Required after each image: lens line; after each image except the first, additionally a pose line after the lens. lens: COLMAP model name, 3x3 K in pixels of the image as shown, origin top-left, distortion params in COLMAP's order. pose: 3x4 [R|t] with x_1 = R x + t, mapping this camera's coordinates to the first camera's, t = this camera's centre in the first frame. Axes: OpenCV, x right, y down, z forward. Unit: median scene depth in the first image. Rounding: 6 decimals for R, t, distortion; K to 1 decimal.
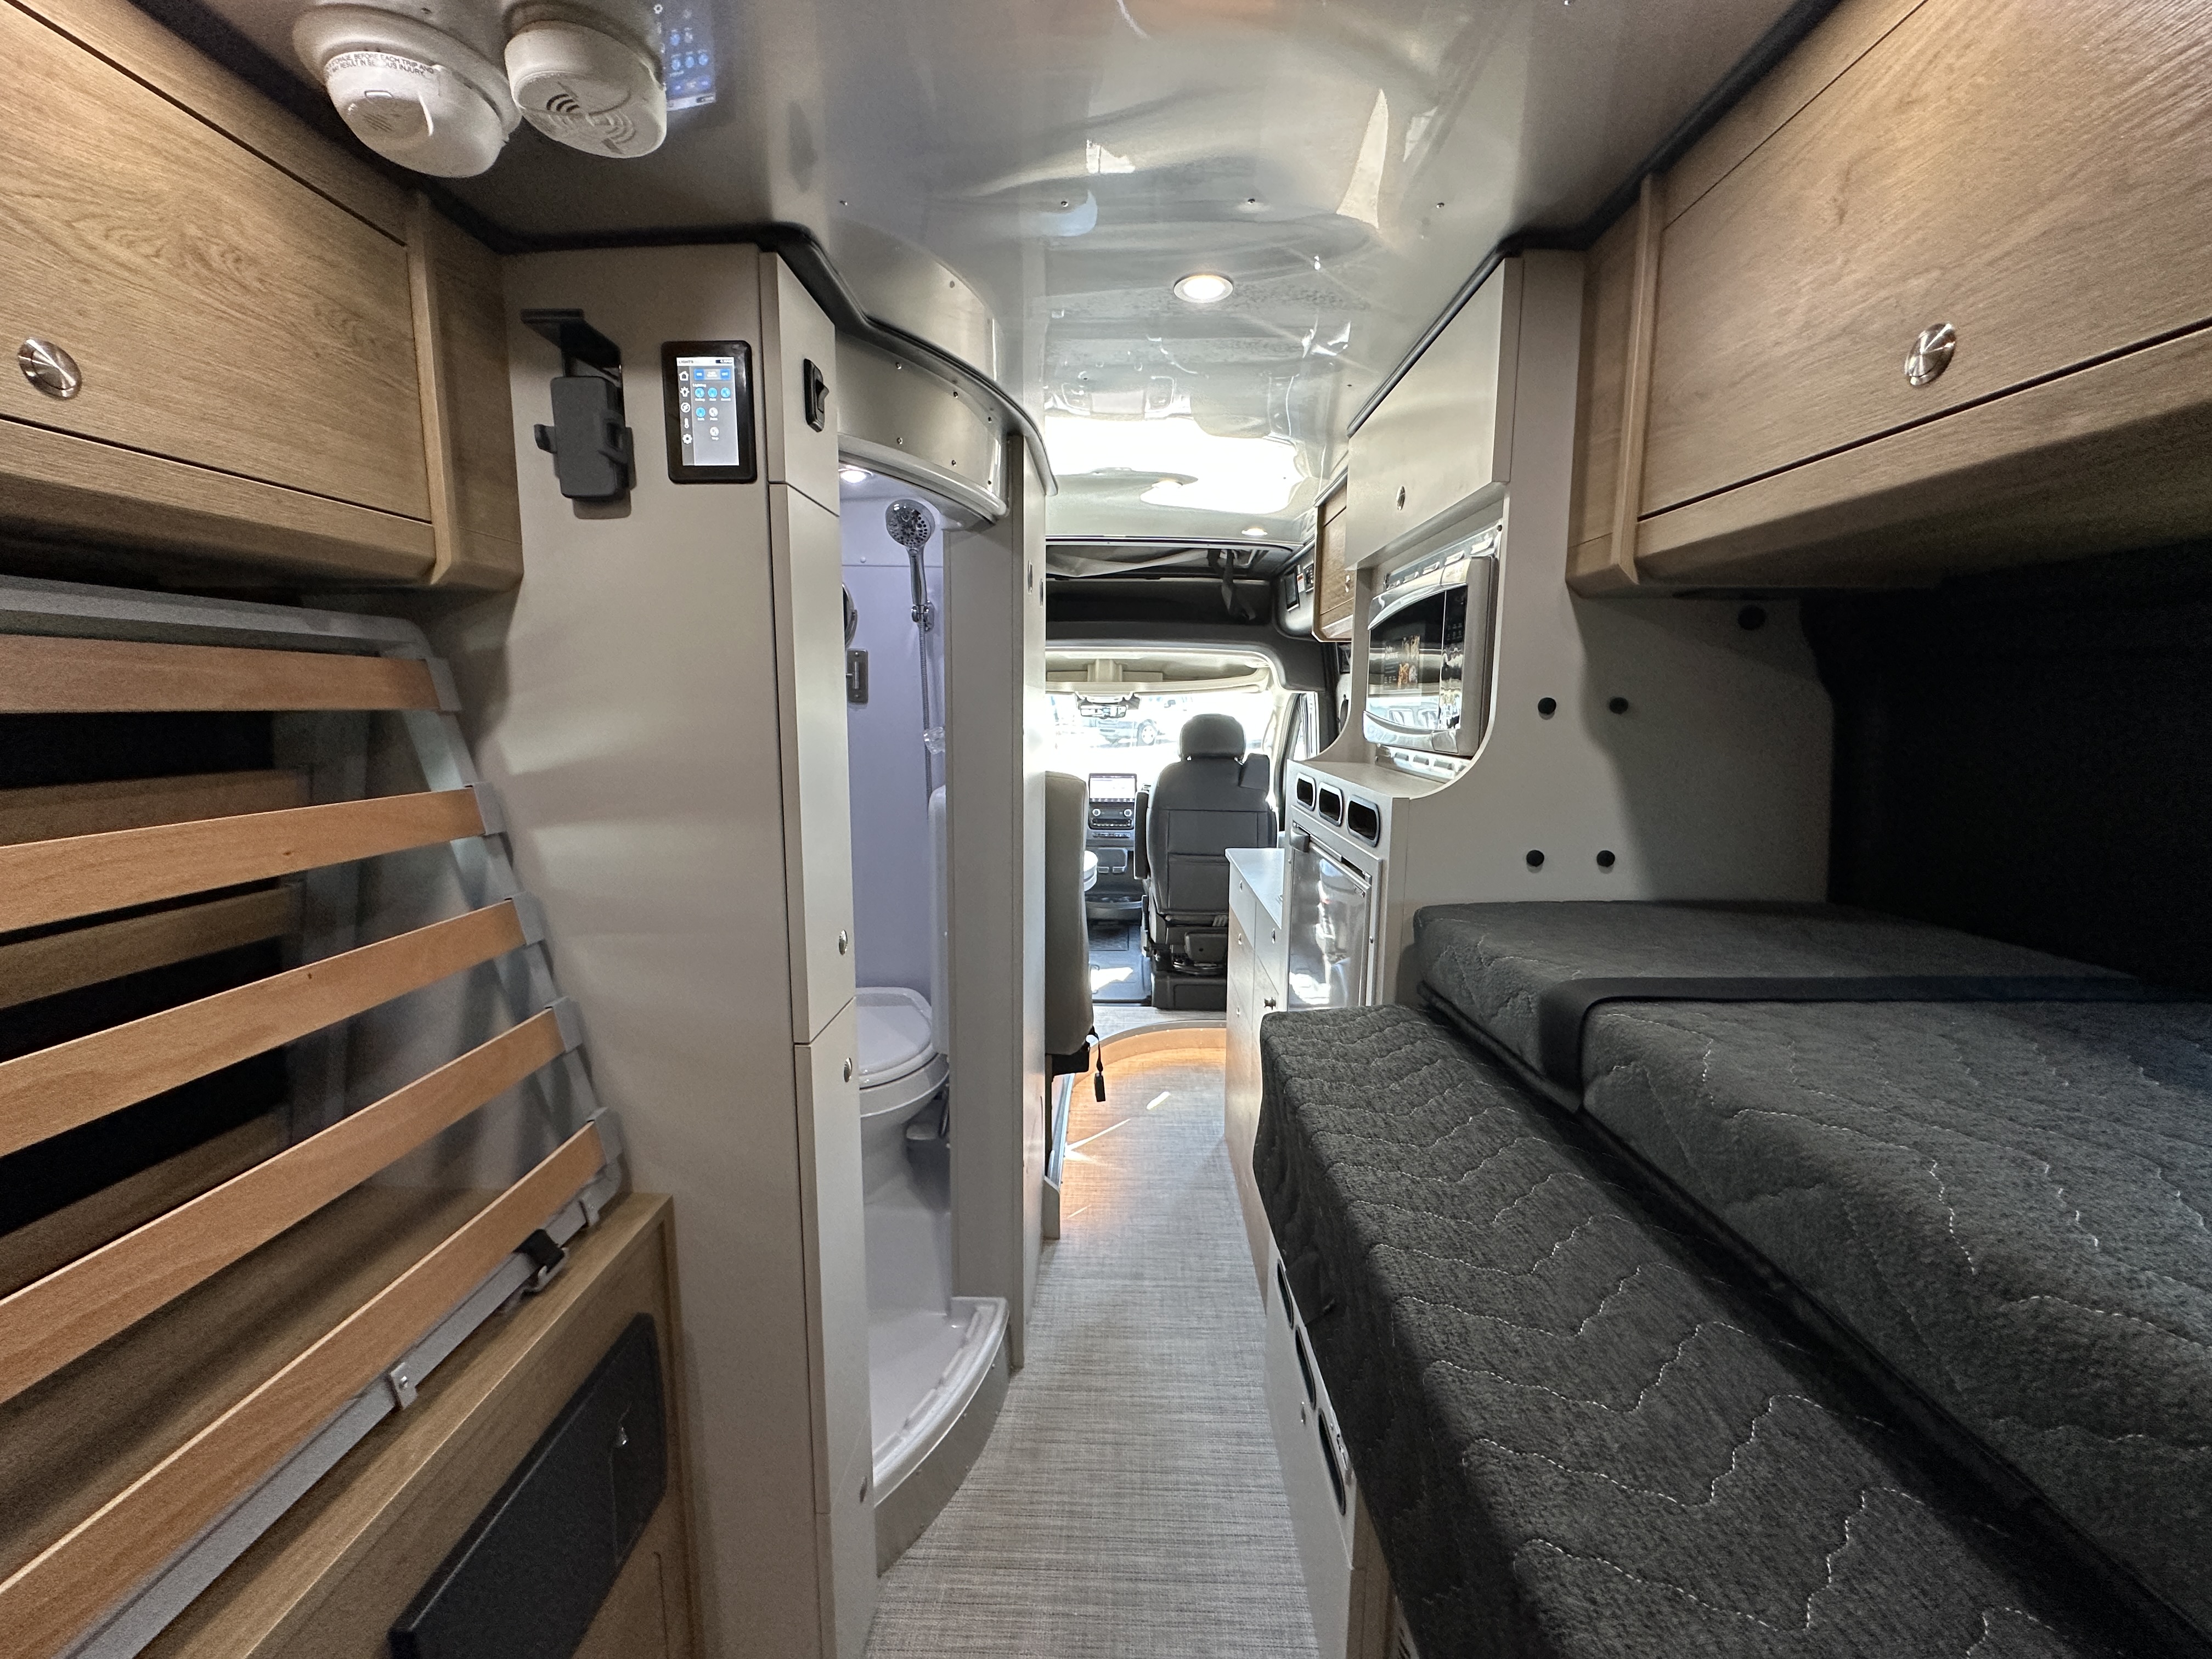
lens RADIAL K [[882.5, 0, 1108.5], [0, 882.5, 827.0], [0, 0, 1]] dist [-0.004636, 0.000675]
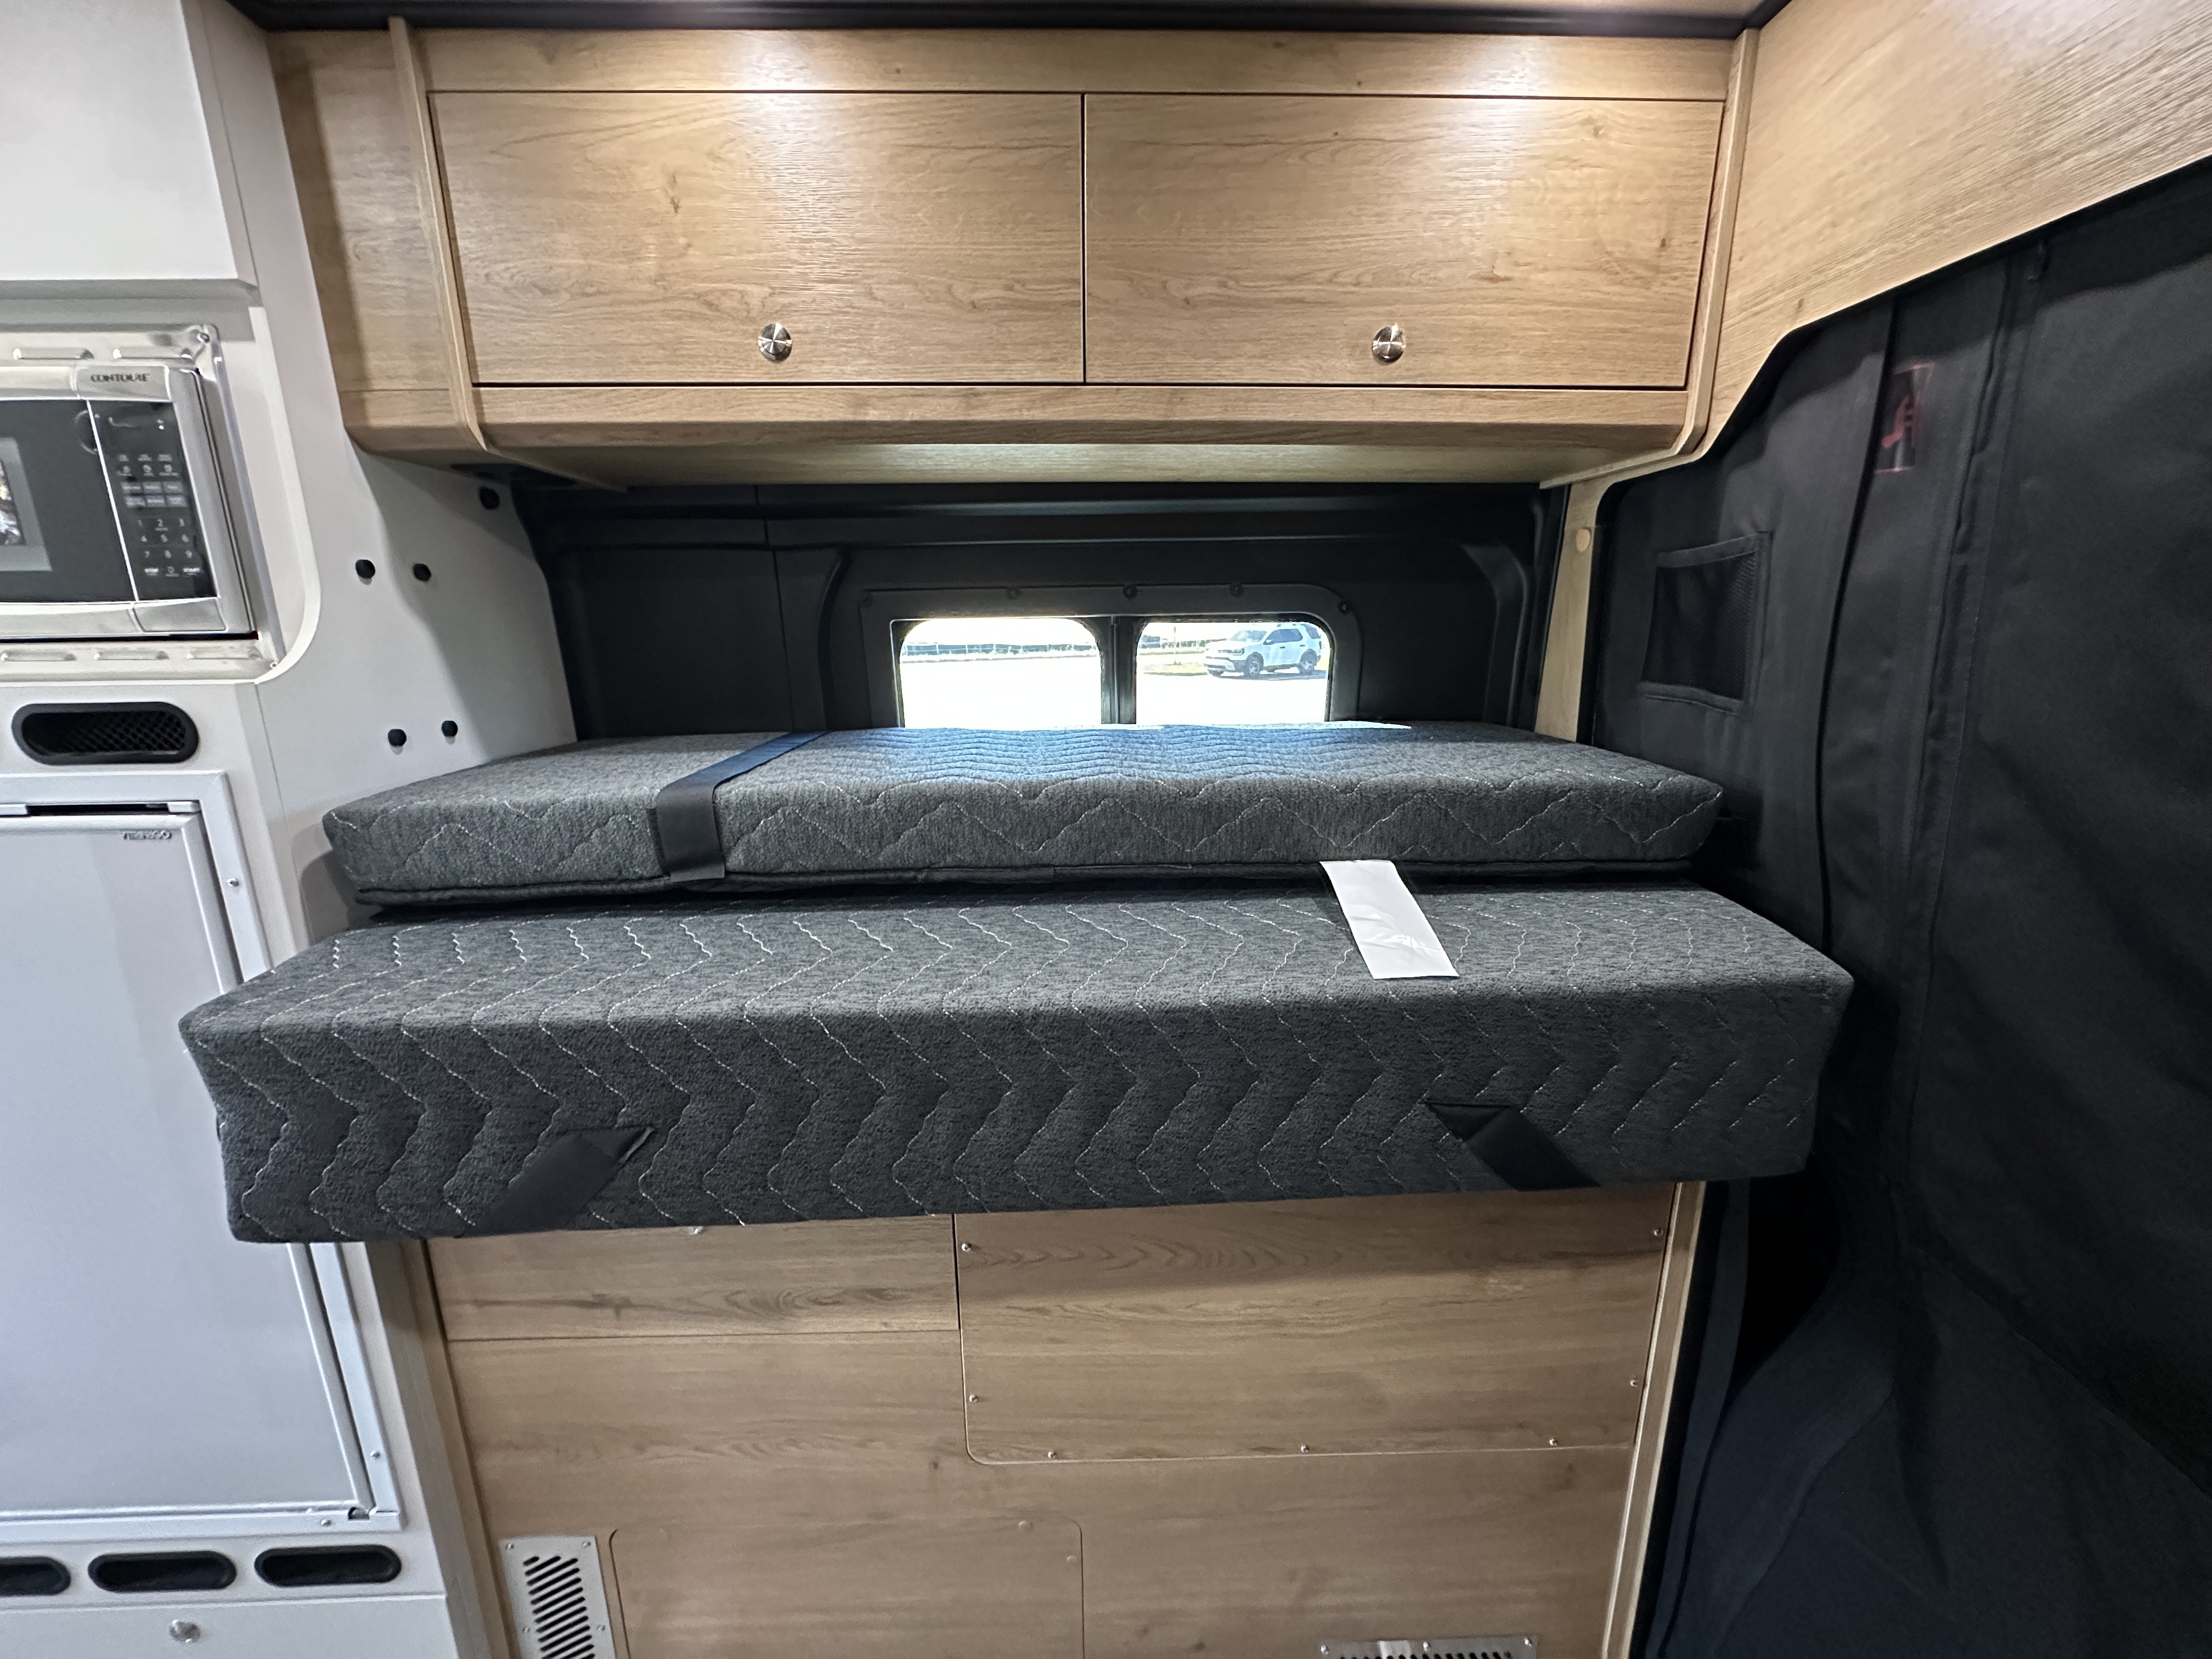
lens RADIAL K [[882.5, 0, 1101.0], [0, 882.5, 830.2], [0, 0, 1]] dist [-0.004636, 0.000675]
pose [[-0.047812, -0.232467, 0.971428, -0.647902], [0.152436, 0.959450, 0.237104, 0.030763], [-0.987156, 0.159417, -0.010437, 0.395248]]
